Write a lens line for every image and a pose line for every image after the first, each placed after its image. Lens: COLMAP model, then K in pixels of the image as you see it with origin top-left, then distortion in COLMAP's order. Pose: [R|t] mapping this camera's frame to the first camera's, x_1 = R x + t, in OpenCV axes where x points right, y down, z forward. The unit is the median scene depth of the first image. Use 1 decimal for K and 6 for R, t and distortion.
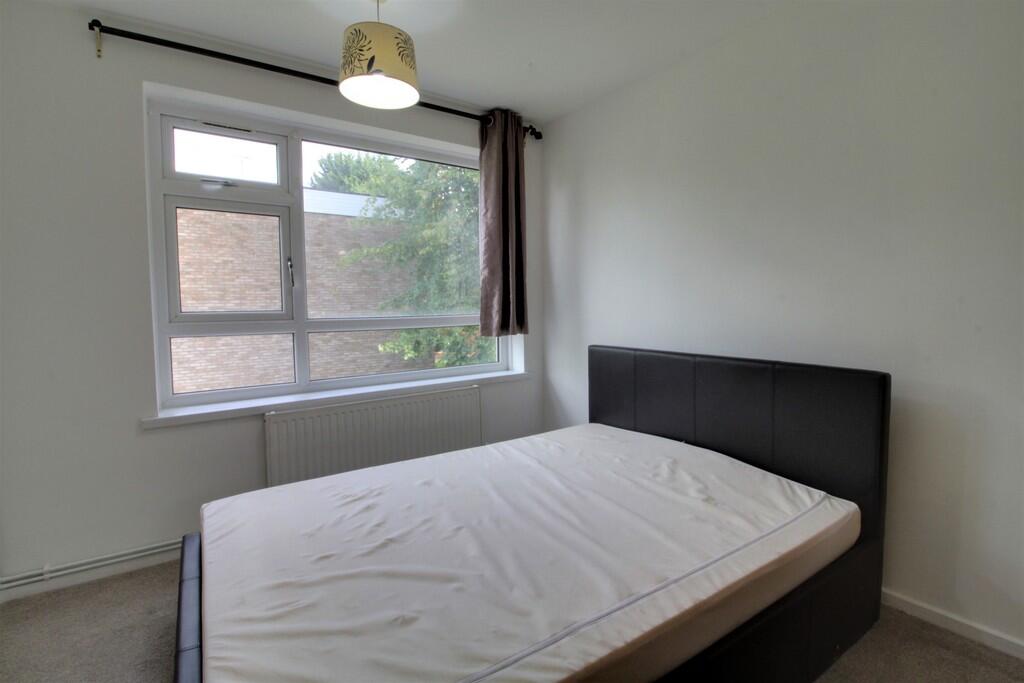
lens RADIAL K [[474.4, 0, 515.4], [0, 474.4, 328.6], [0, 0, 1]] dist [-0.000462, -0.012802]
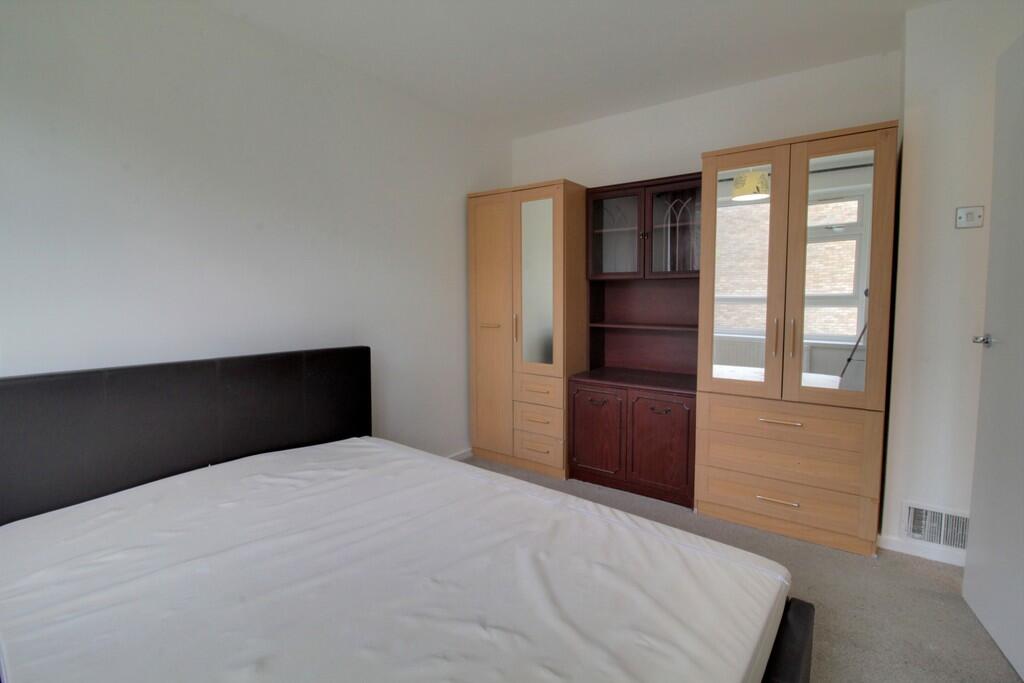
lens RADIAL K [[474.7, 0, 516.4], [0, 474.7, 328.7], [0, 0, 1]] dist [0.000135, -0.013359]
pose [[-0.300650, -0.054331, 0.952186, -0.645812], [0.056031, 0.995646, 0.074502, -0.036109], [-0.952087, 0.075751, -0.296297, 0.776772]]
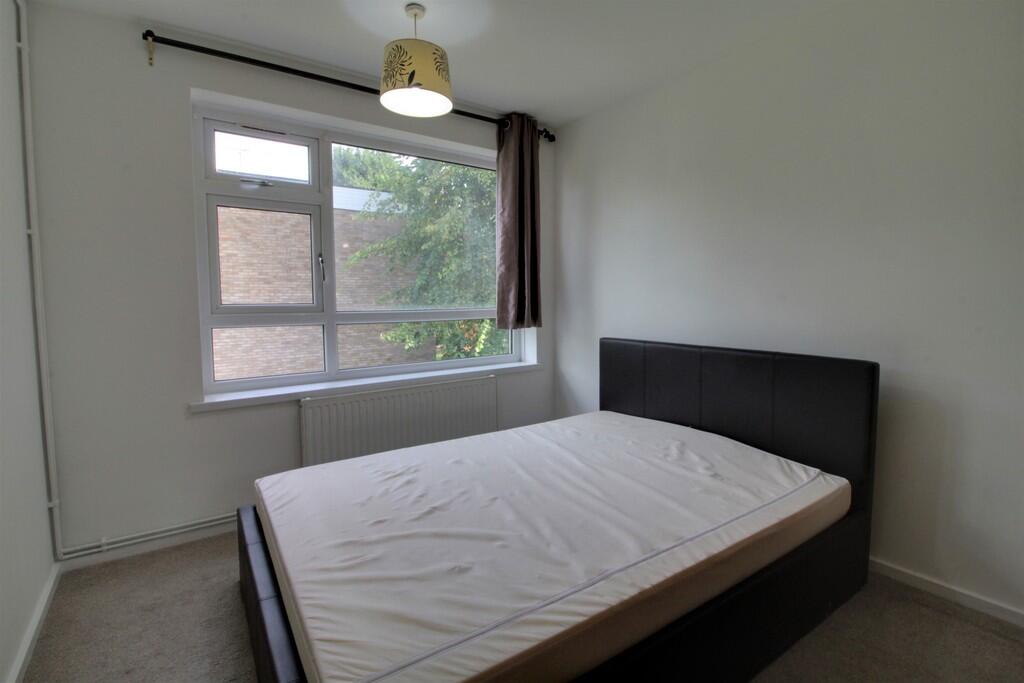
lens RADIAL K [[474.7, 0, 516.4], [0, 474.7, 328.7], [0, 0, 1]] dist [0.000135, -0.013359]
pose [[0.999937, 0.005593, 0.009724, -0.058638], [-0.005703, 0.999919, 0.011336, 0.005014], [-0.009660, -0.011391, 0.999888, -0.085453]]
